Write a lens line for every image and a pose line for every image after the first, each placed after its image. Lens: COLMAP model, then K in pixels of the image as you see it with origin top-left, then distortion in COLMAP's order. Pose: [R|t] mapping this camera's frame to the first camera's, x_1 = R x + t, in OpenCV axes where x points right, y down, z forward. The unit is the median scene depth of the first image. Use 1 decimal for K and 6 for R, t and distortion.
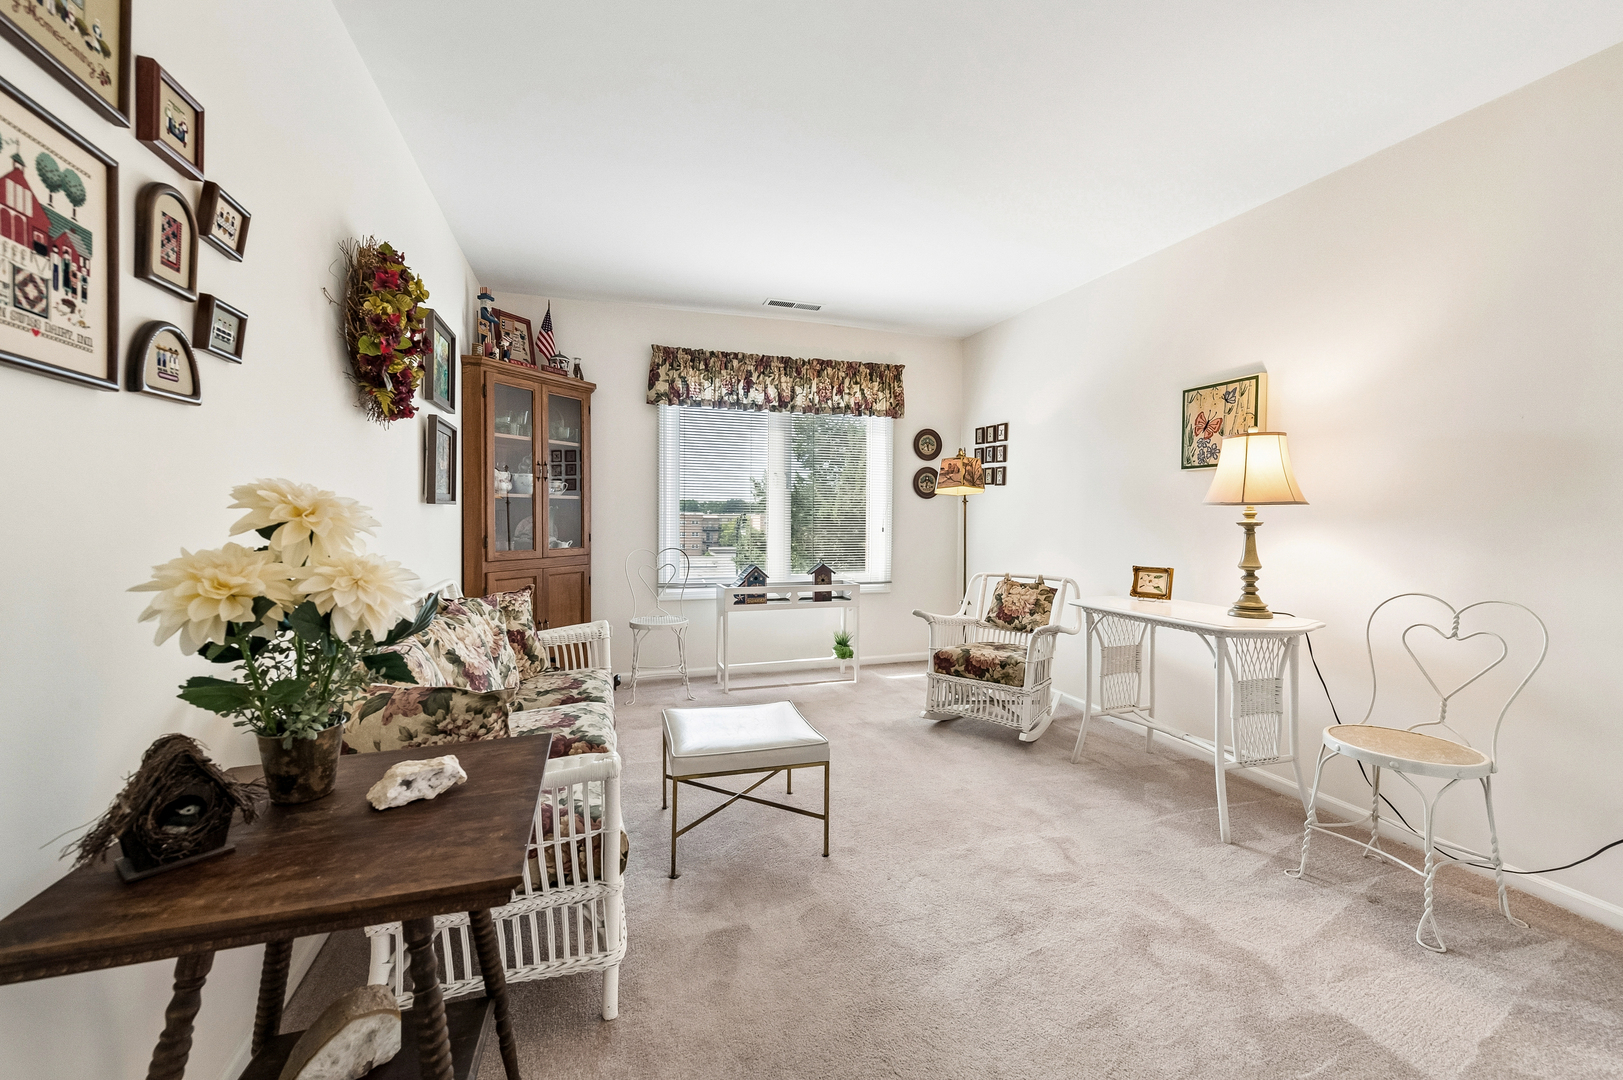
lens RADIAL K [[668.9, 0, 807.8], [0, 668.9, 514.7], [0, 0, 1]] dist [0.008926, 0.000049]
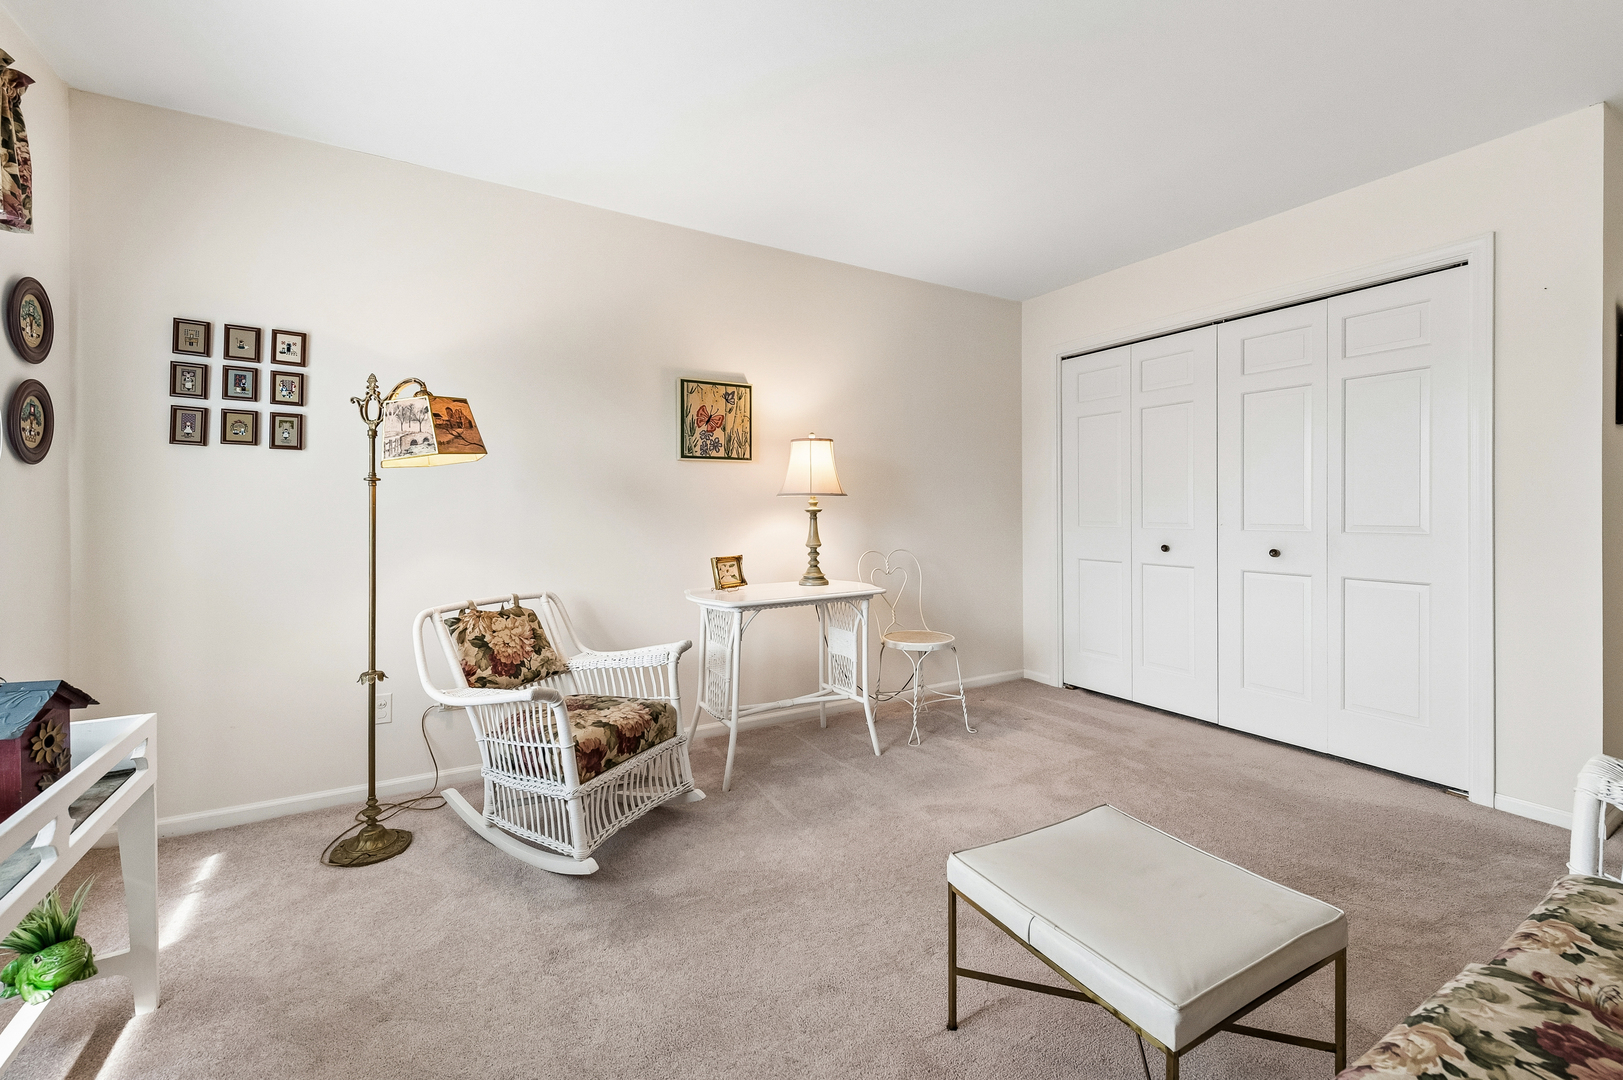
lens RADIAL K [[655.4, 0, 808.0], [0, 655.4, 502.0], [0, 0, 1]] dist [0.000442, -0.000054]
pose [[-0.207829, -0.000864, 0.978165, -0.358217], [0.002222, 0.999997, 0.001355, -0.002848], [-0.978163, 0.002455, -0.207827, 0.846593]]
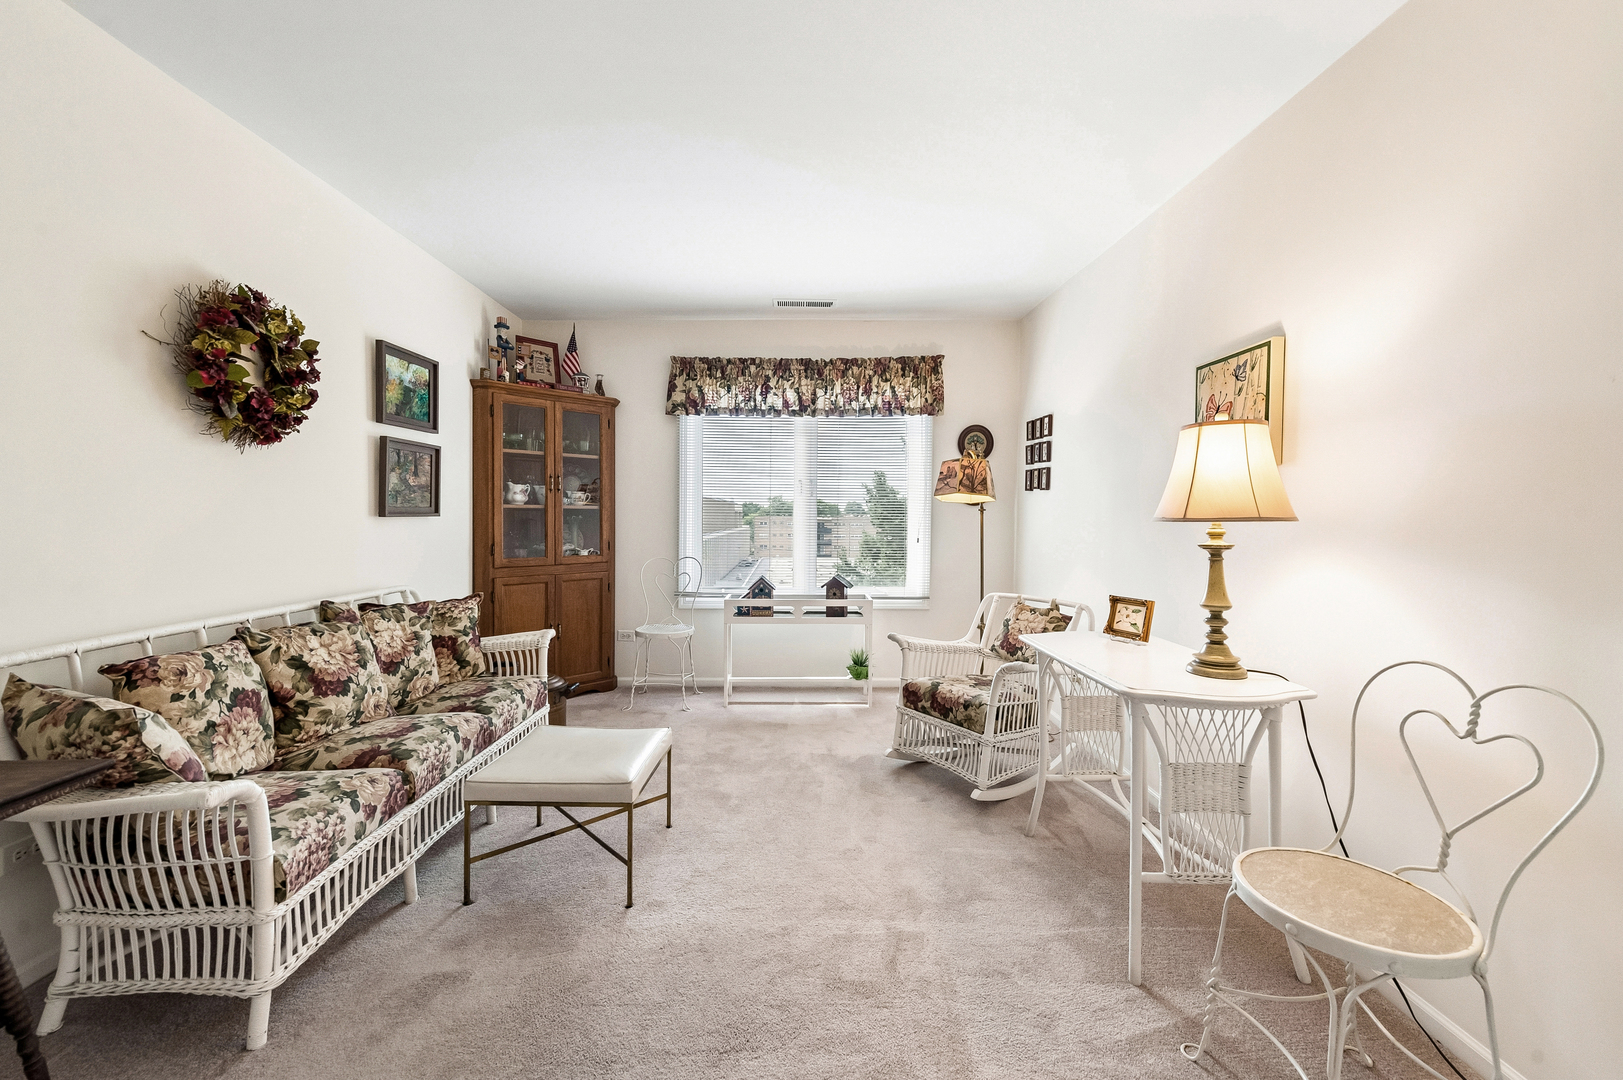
lens RADIAL K [[658.8, 0, 808.4], [0, 658.8, 515.0], [0, 0, 1]] dist [0.001067, -0.000160]
pose [[0.952900, -0.000340, -0.303285, 0.304237], [-0.000172, 0.999999, -0.001661, -0.013007], [0.303285, 0.001635, 0.952899, 0.125158]]
